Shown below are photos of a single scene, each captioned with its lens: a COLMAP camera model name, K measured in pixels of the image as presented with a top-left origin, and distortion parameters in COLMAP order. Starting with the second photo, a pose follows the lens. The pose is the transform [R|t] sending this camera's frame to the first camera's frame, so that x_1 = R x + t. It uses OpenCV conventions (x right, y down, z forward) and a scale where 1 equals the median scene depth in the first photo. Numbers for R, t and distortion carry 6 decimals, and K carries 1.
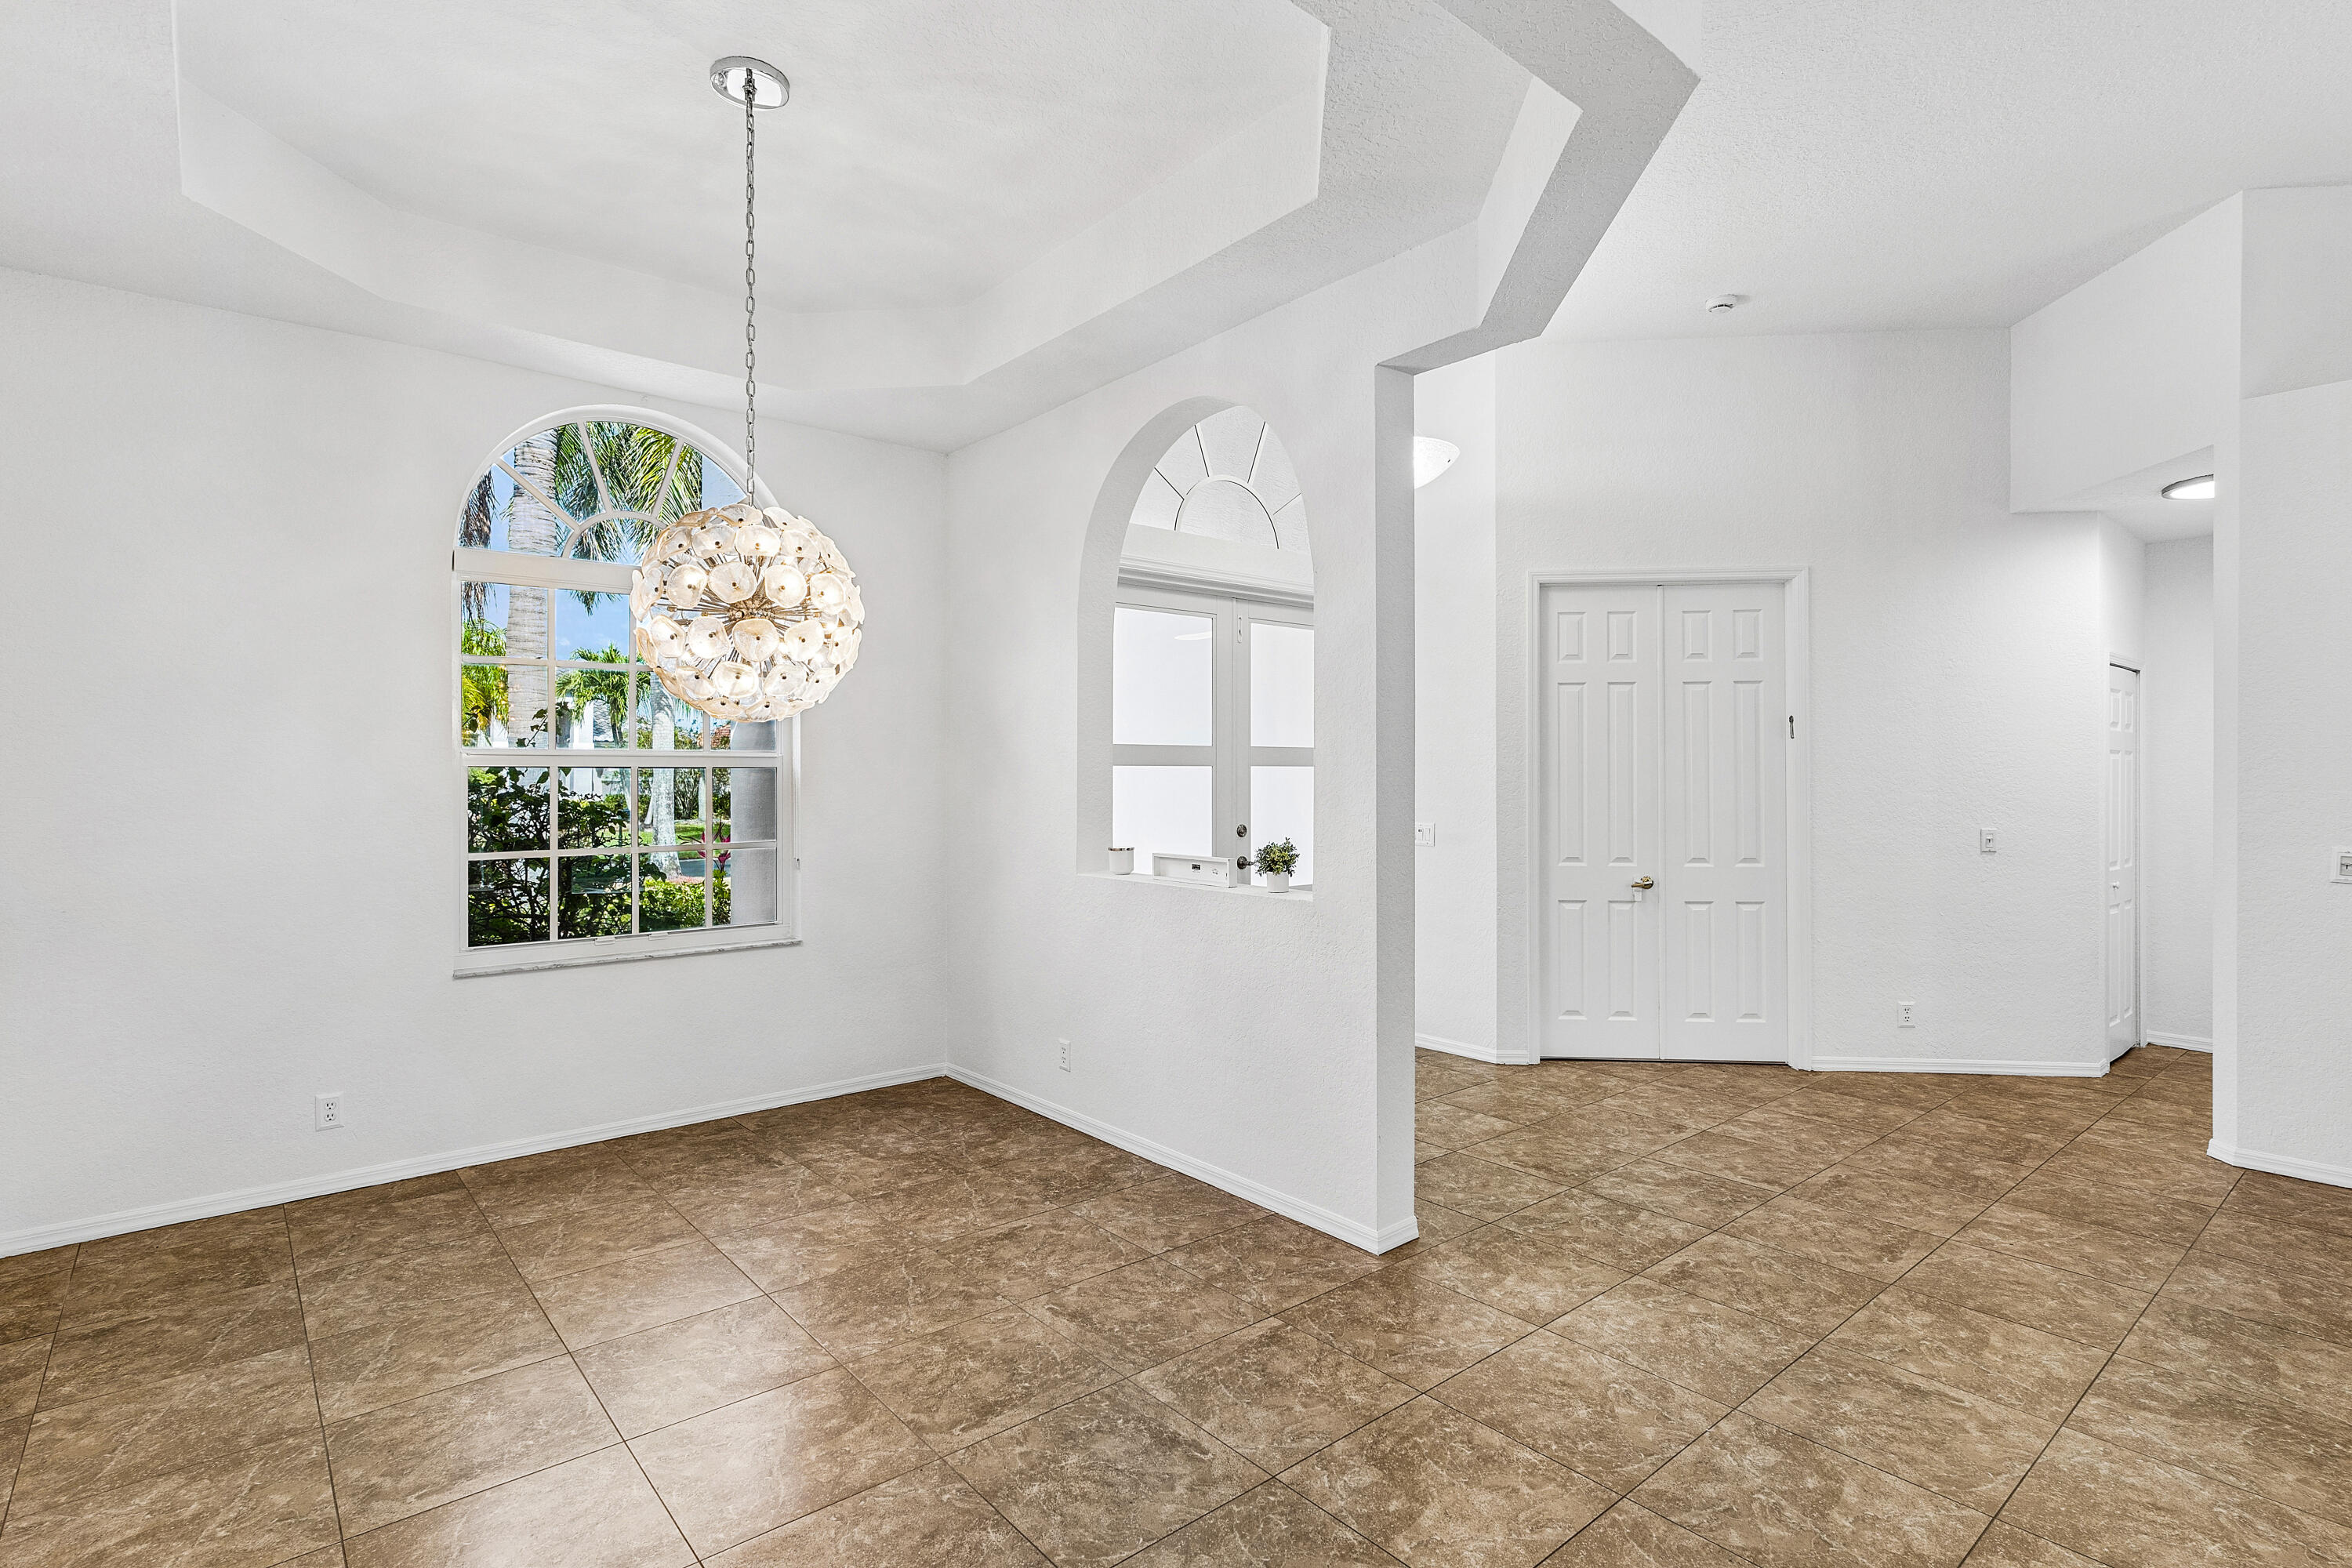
lens RADIAL K [[1140.8, 0, 1169.7], [0, 1140.8, 776.1], [0, 0, 1]] dist [0.001906, -0.000671]
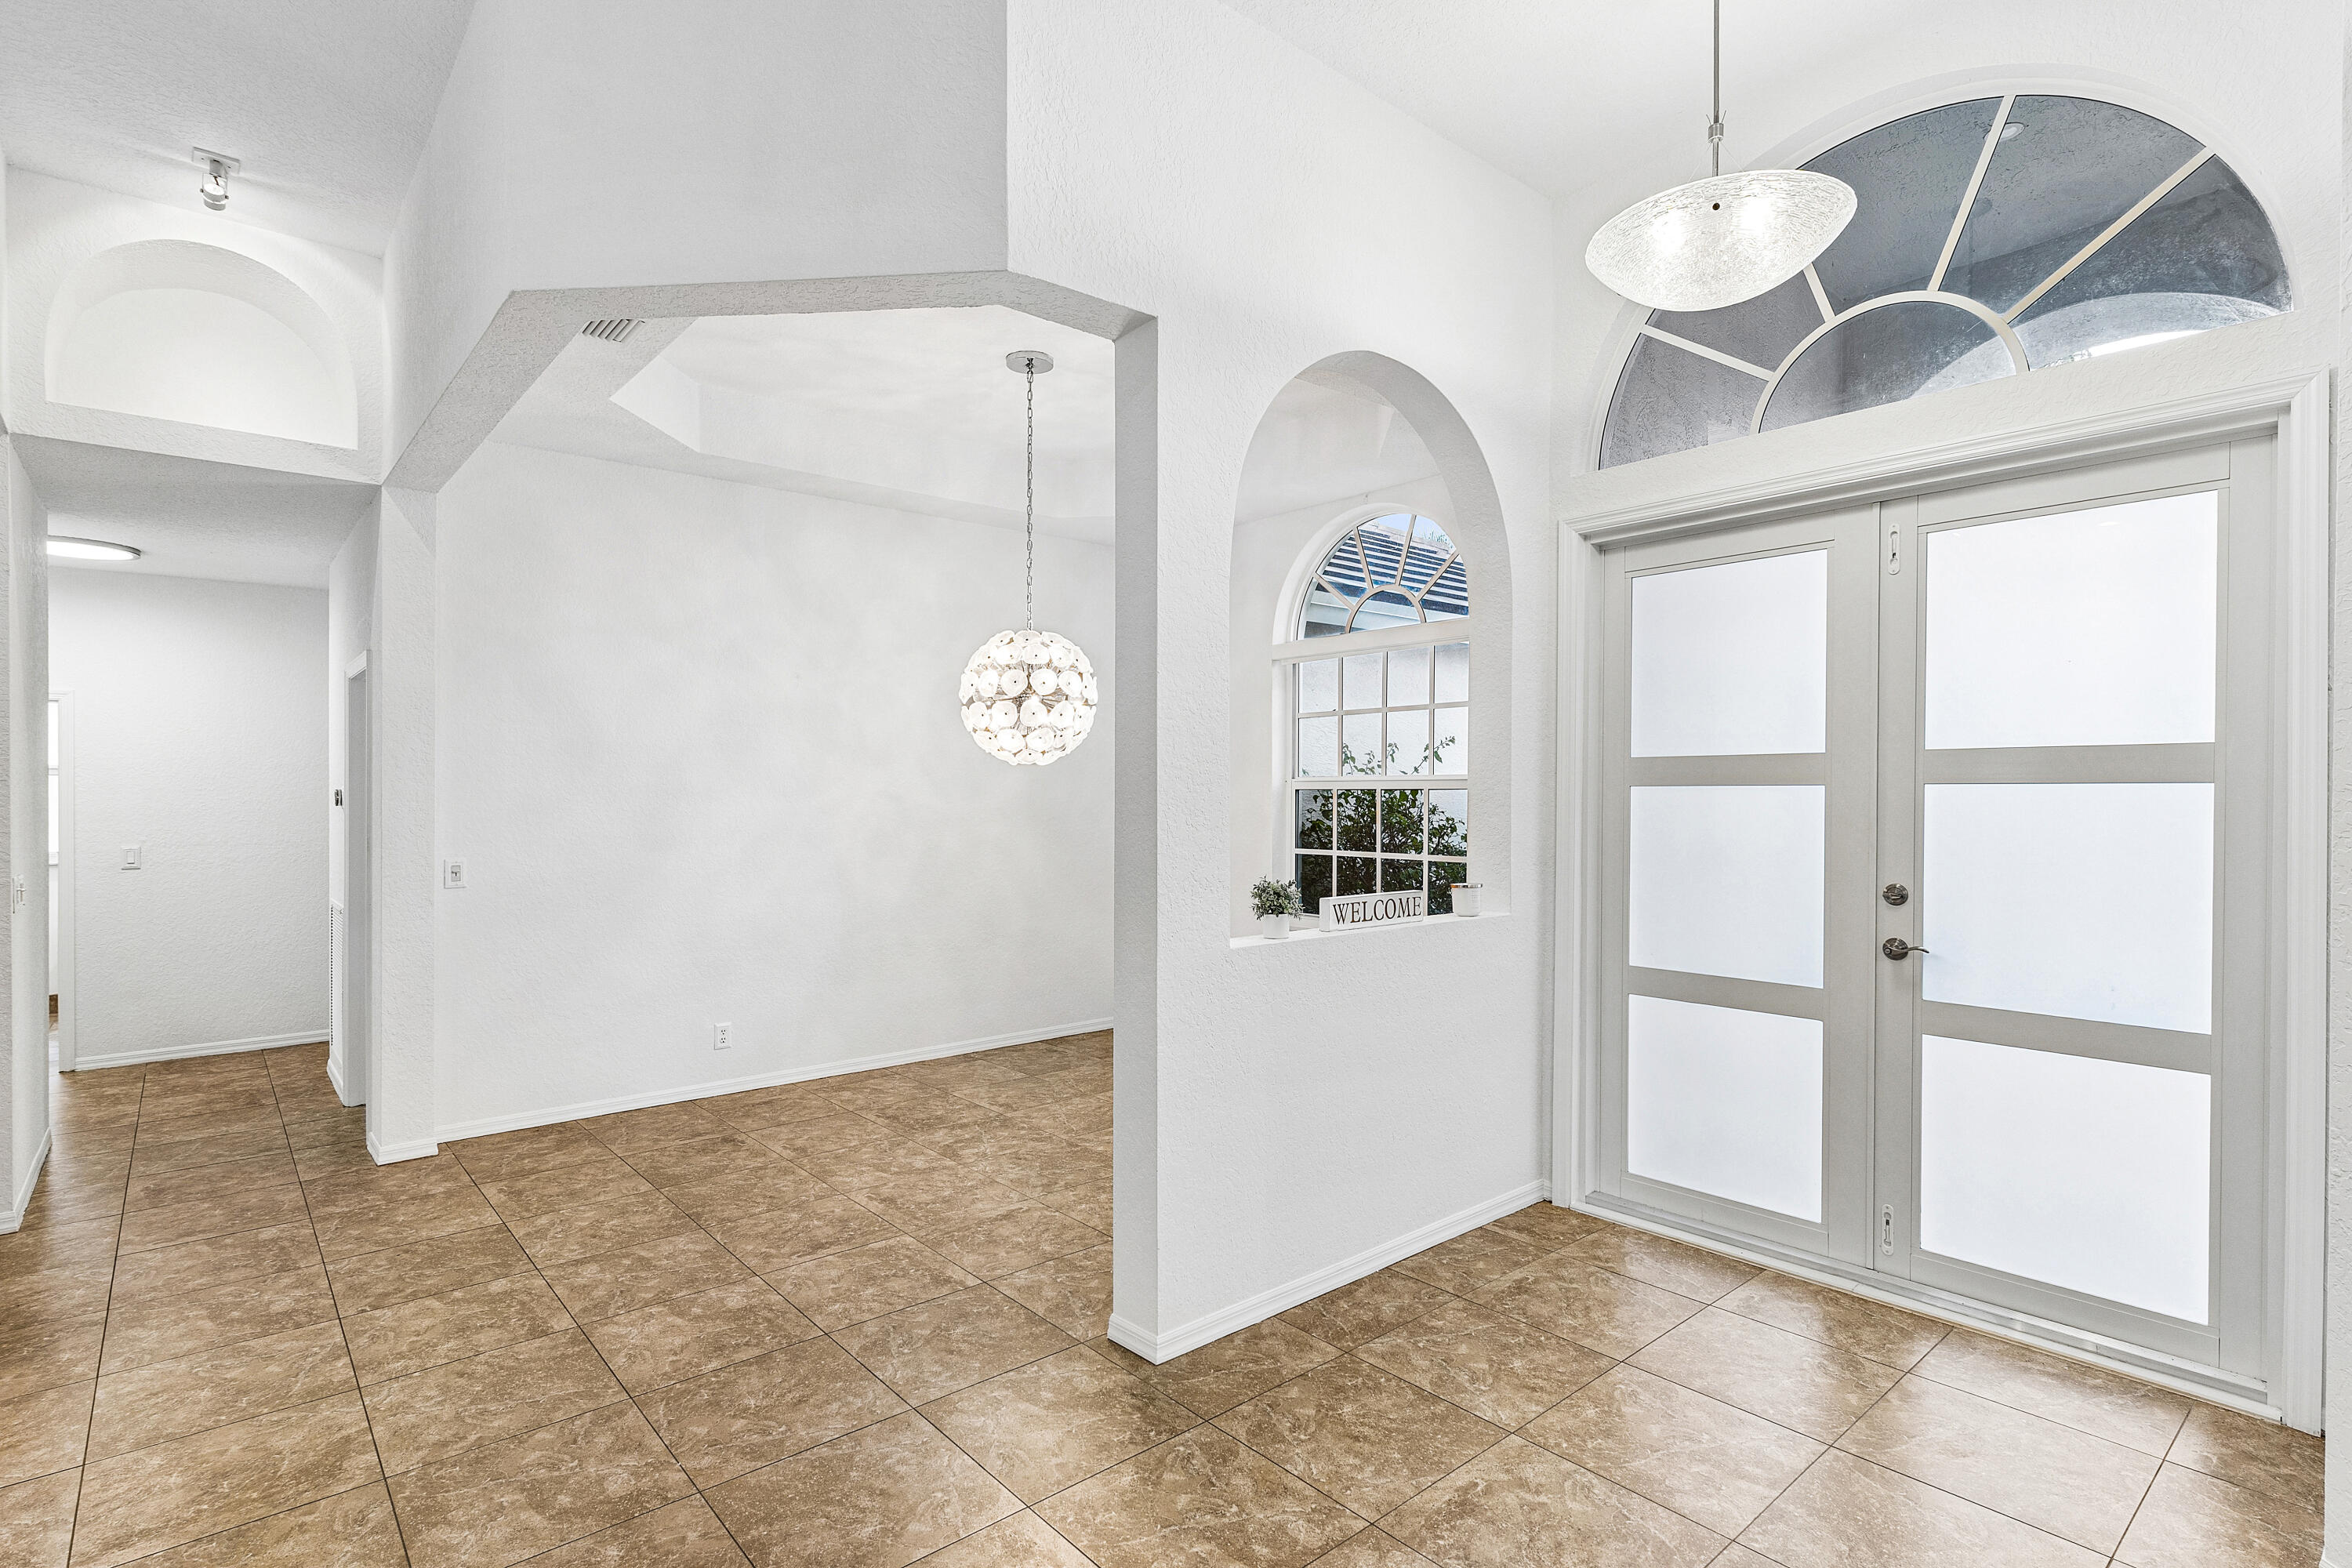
lens RADIAL K [[1140.8, 0, 1169.7], [0, 1140.8, 776.1], [0, 0, 1]] dist [0.001906, -0.000671]
pose [[0.012317, -0.011736, -0.999855, 1.268226], [-0.000171, 0.999931, -0.011739, -0.012003], [0.999924, 0.000316, 0.012314, 1.214579]]
